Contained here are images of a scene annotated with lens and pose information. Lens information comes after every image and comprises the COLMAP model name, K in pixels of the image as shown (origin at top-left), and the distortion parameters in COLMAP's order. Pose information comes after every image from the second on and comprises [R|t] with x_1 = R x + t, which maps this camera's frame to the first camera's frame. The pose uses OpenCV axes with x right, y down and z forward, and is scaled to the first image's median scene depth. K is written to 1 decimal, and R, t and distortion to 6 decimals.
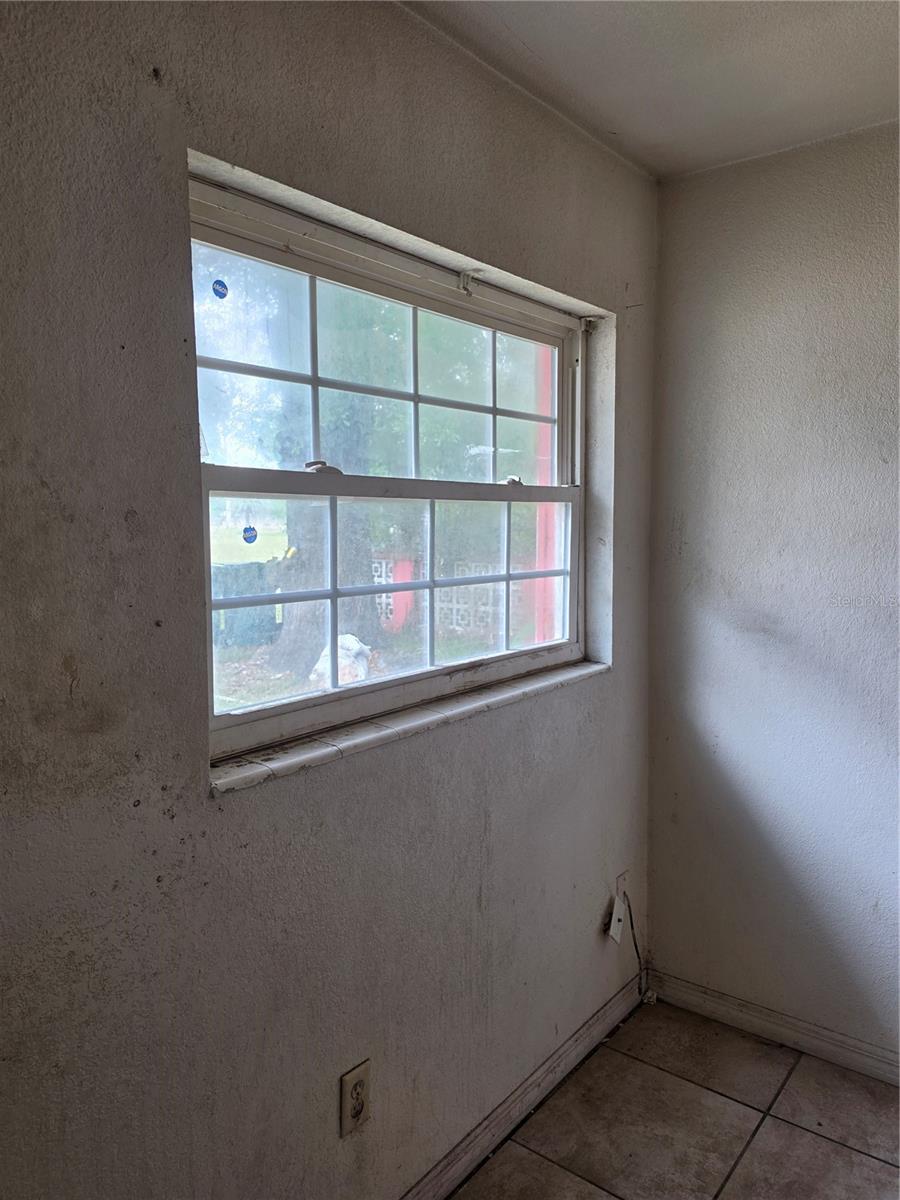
lens RADIAL K [[842.0, 0, 449.6], [0, 842.0, 594.2], [0, 0, 1]] dist [0.008334, -0.009992]
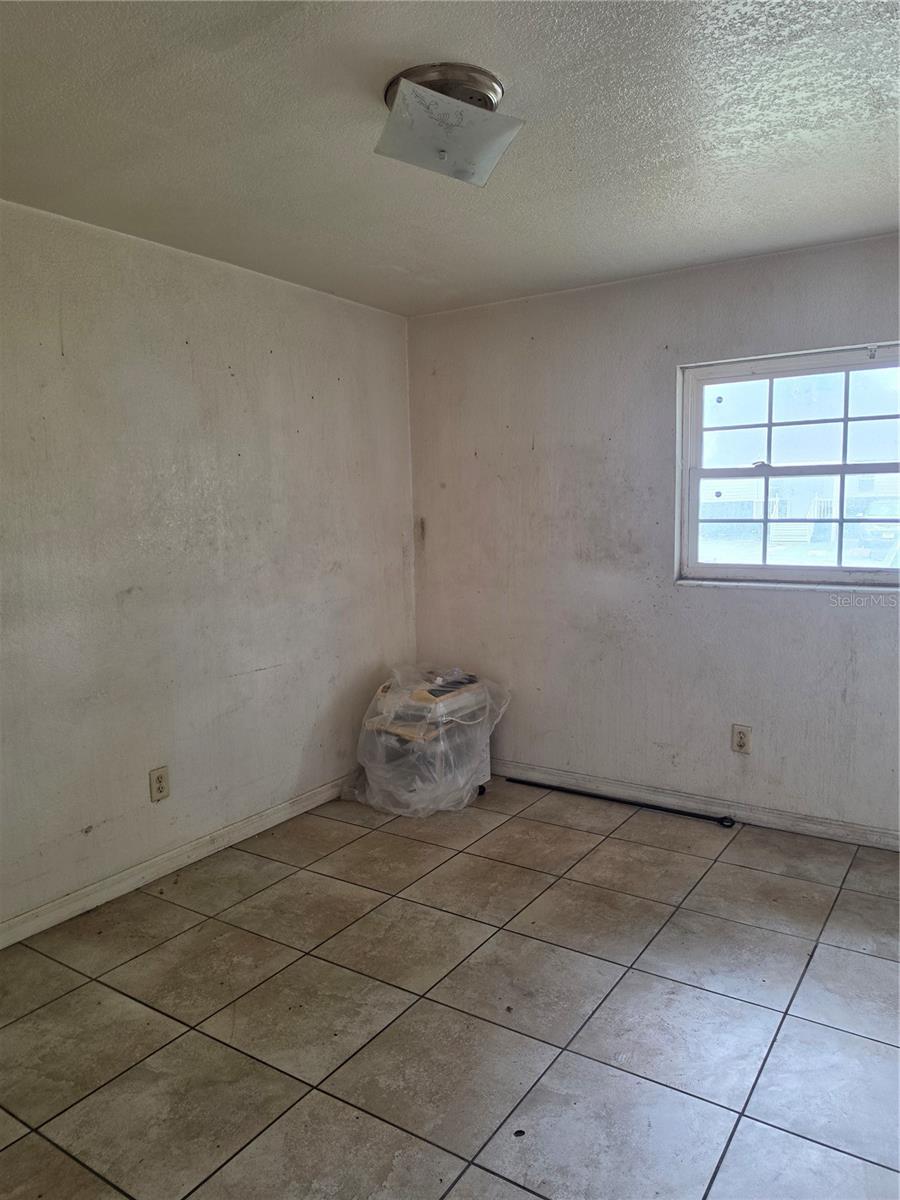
lens RADIAL K [[842.0, 0, 450.2], [0, 842.0, 598.2], [0, 0, 1]] dist [0.008334, -0.009992]
pose [[0.079499, 0.130055, -0.988315, 2.186093], [-0.064723, 0.990034, 0.125075, -0.025151], [0.994732, 0.054024, 0.087124, -0.018704]]
